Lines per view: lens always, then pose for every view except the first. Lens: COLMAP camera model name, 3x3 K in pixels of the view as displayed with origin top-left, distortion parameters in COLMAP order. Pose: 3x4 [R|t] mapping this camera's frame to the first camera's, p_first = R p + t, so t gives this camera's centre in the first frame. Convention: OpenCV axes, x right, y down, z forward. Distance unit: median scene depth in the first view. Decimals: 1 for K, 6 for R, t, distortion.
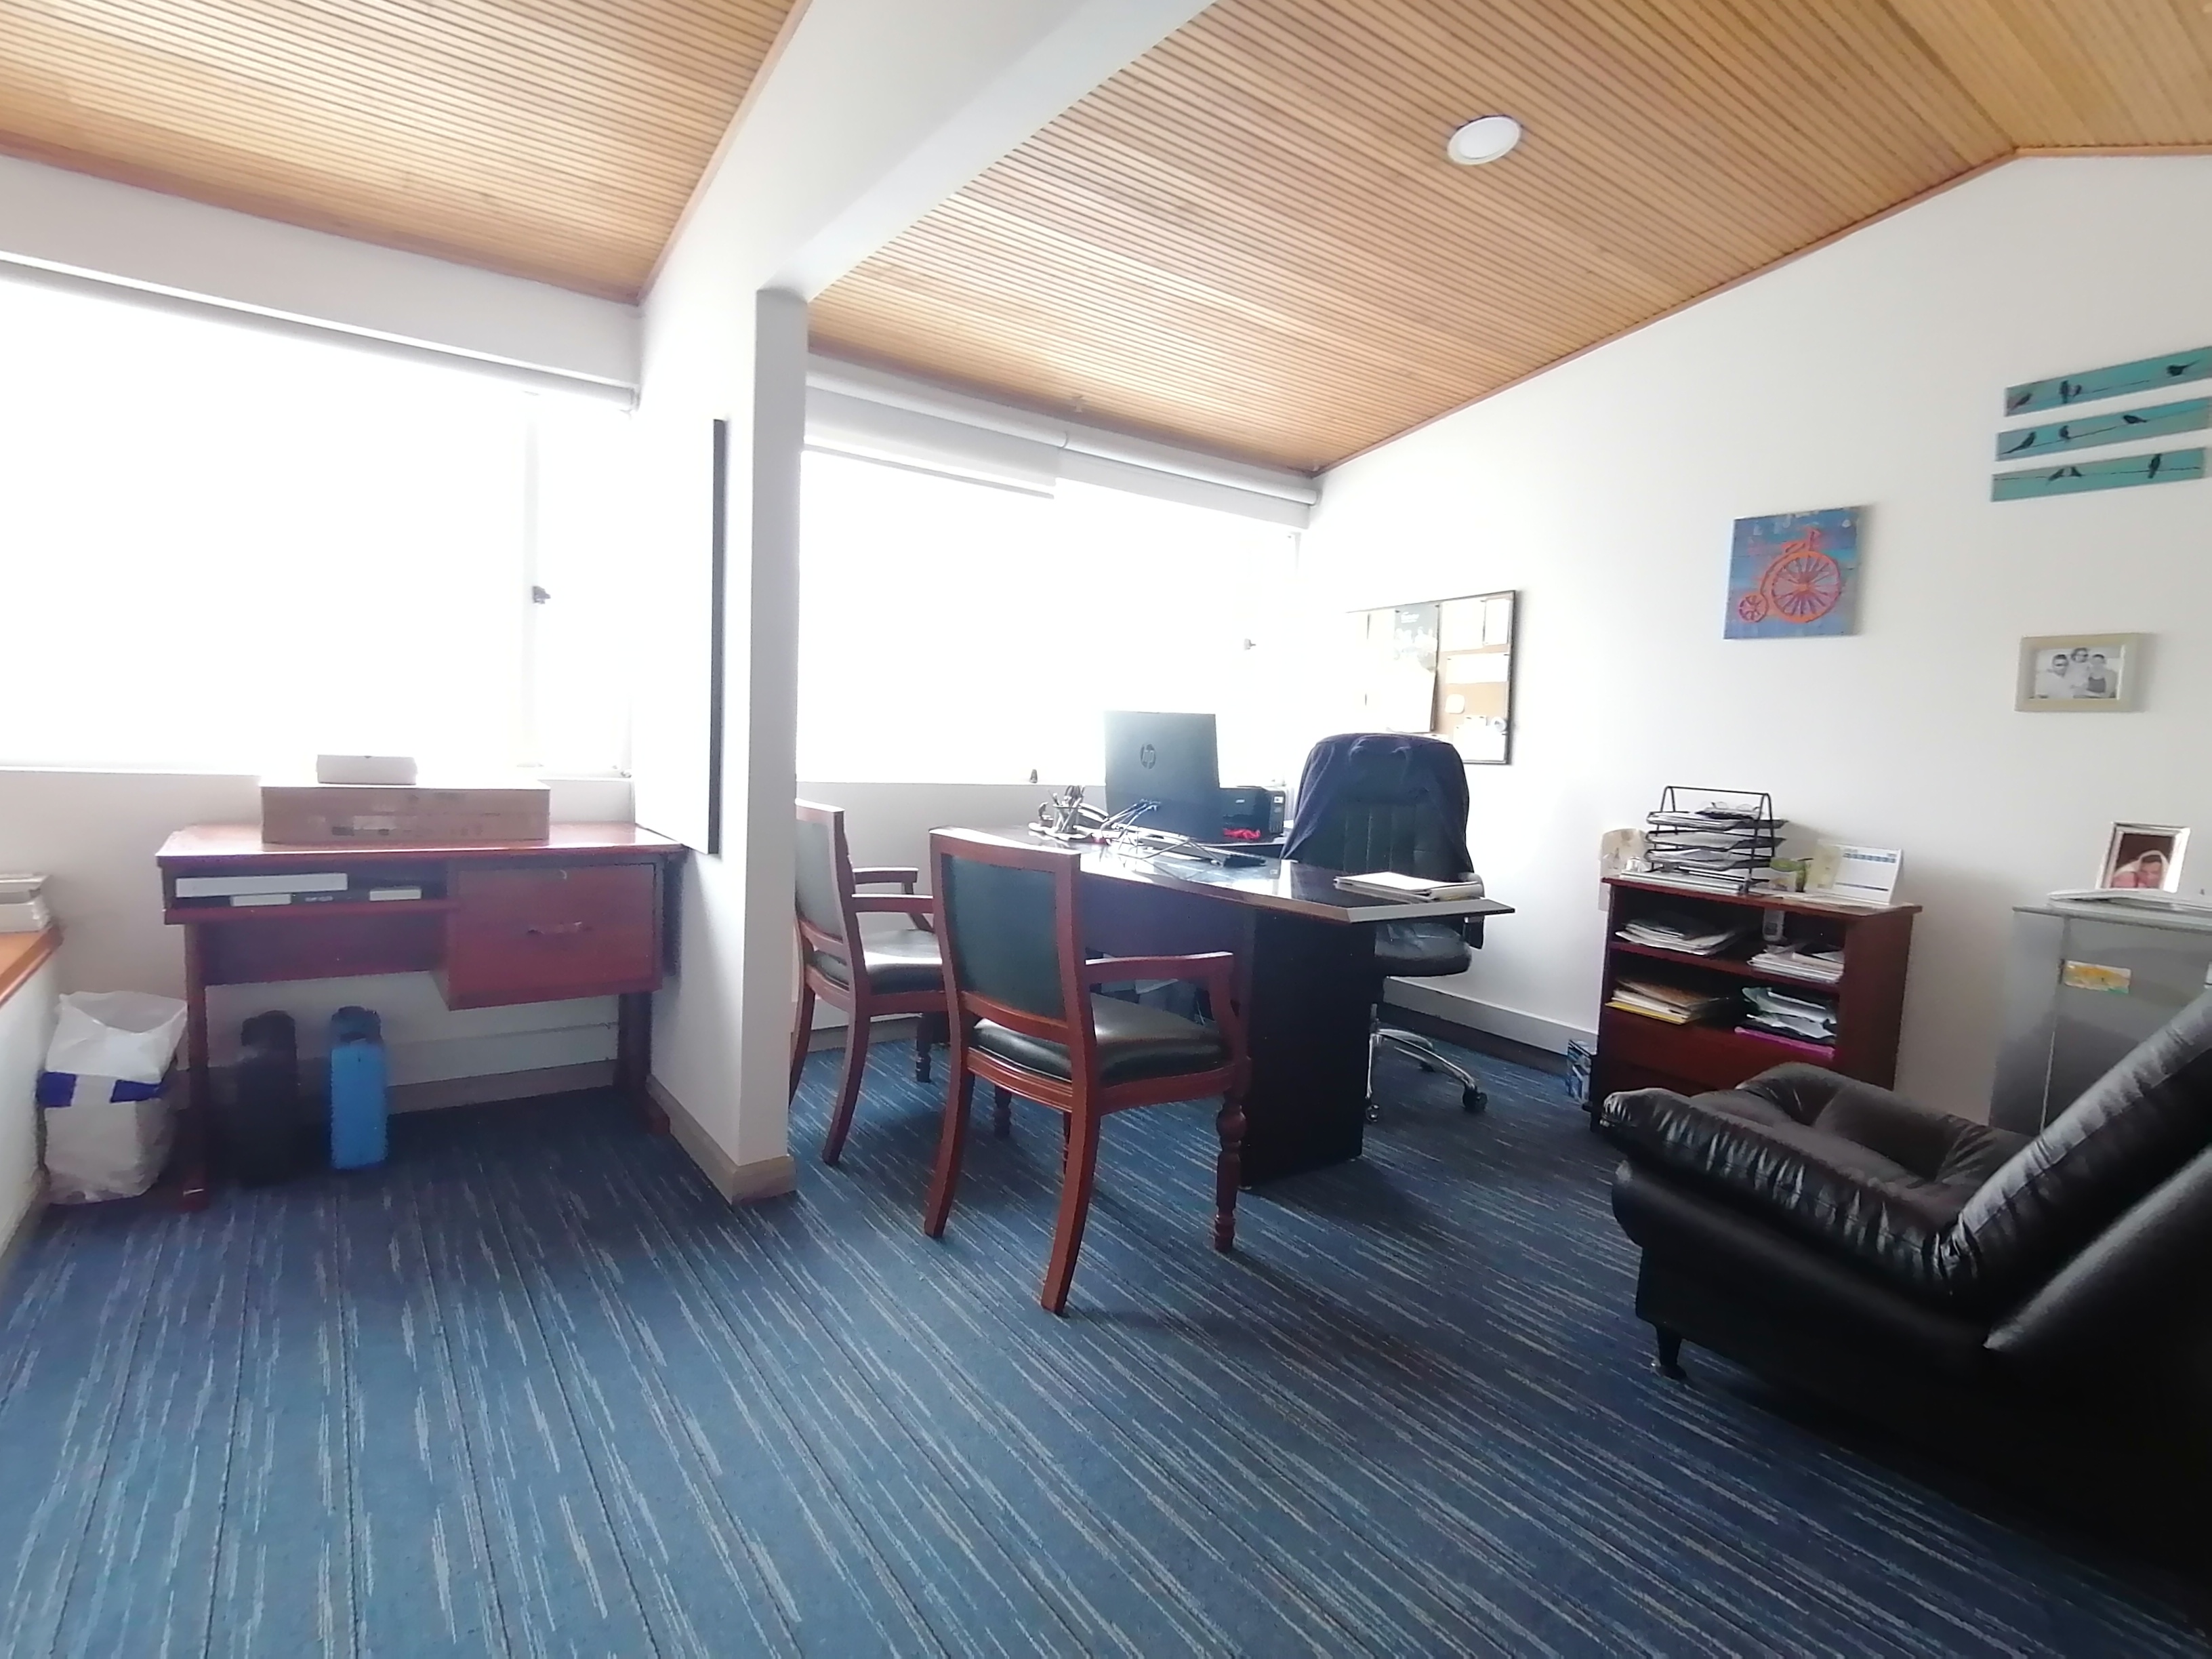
lens RADIAL K [[1101.9, 0, 1115.1], [0, 1101.9, 820.5], [0, 0, 1]] dist [-0.001577, -0.003045]
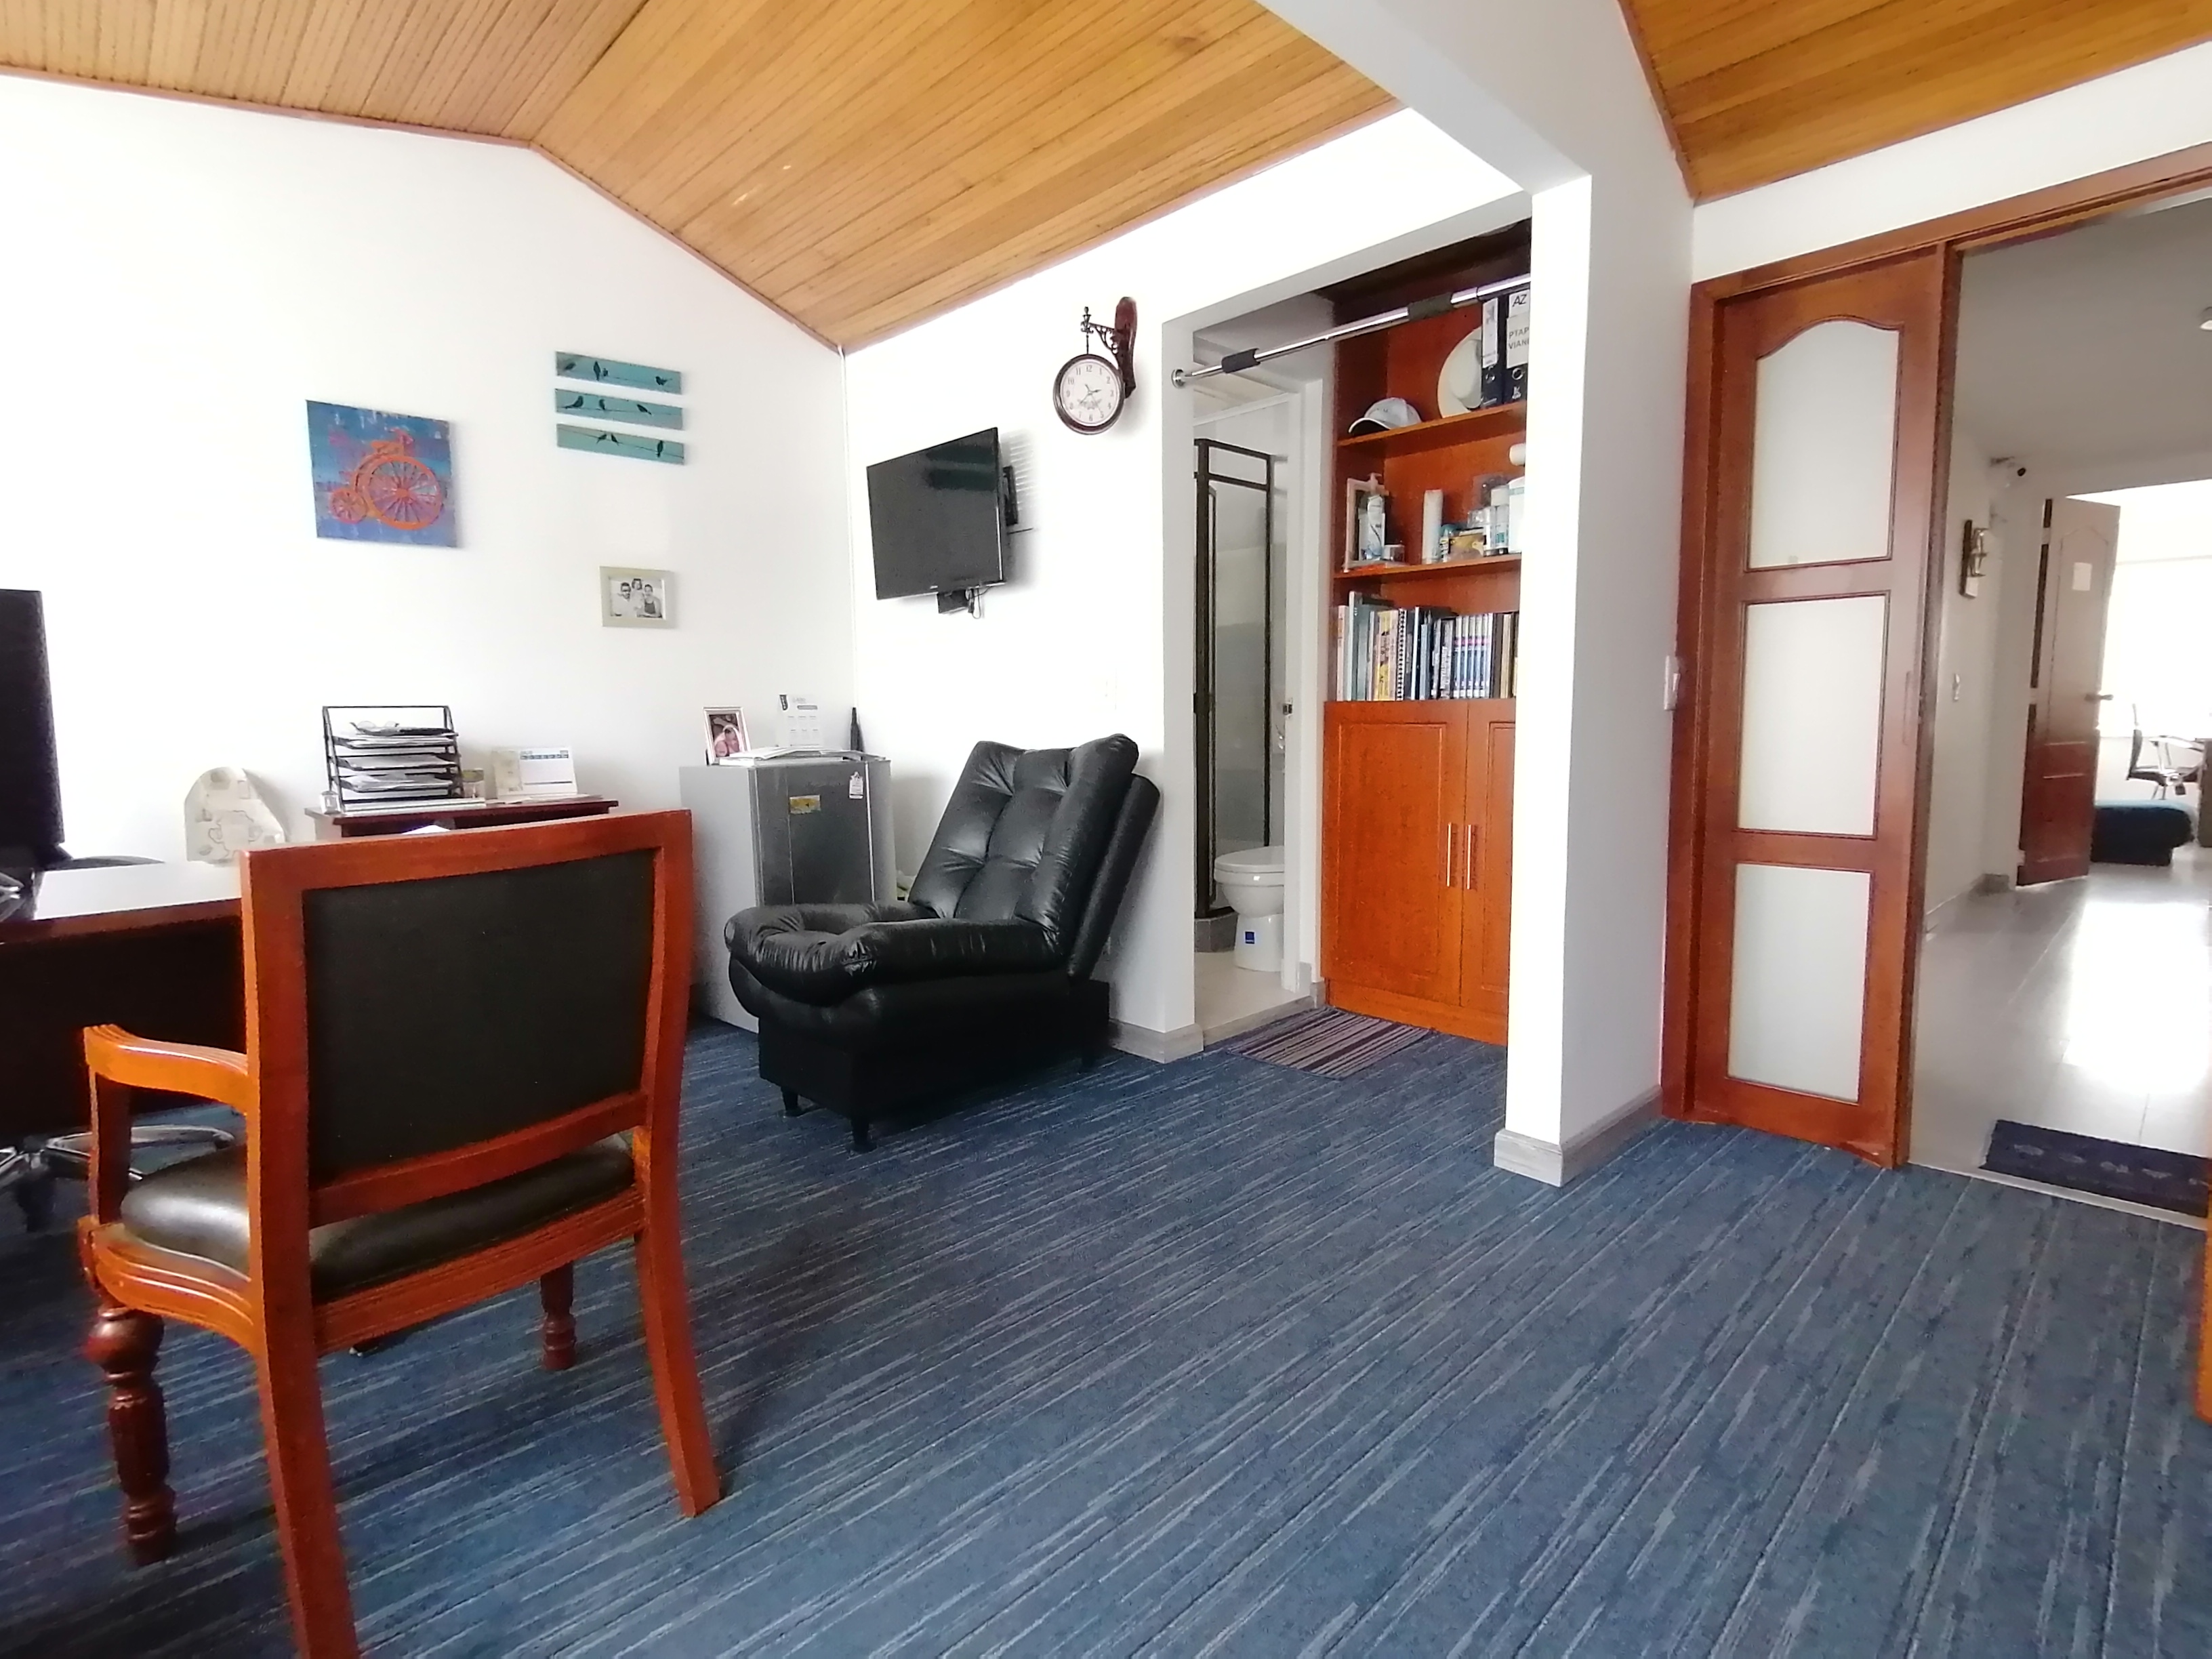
lens RADIAL K [[1101.9, 0, 1114.1], [0, 1101.9, 824.8], [0, 0, 1]] dist [-0.001577, -0.003045]
pose [[-0.145349, -0.148428, 0.978184, -0.534898], [0.093522, 0.982195, 0.162933, -0.028681], [-0.984950, 0.115164, -0.128879, 0.637091]]
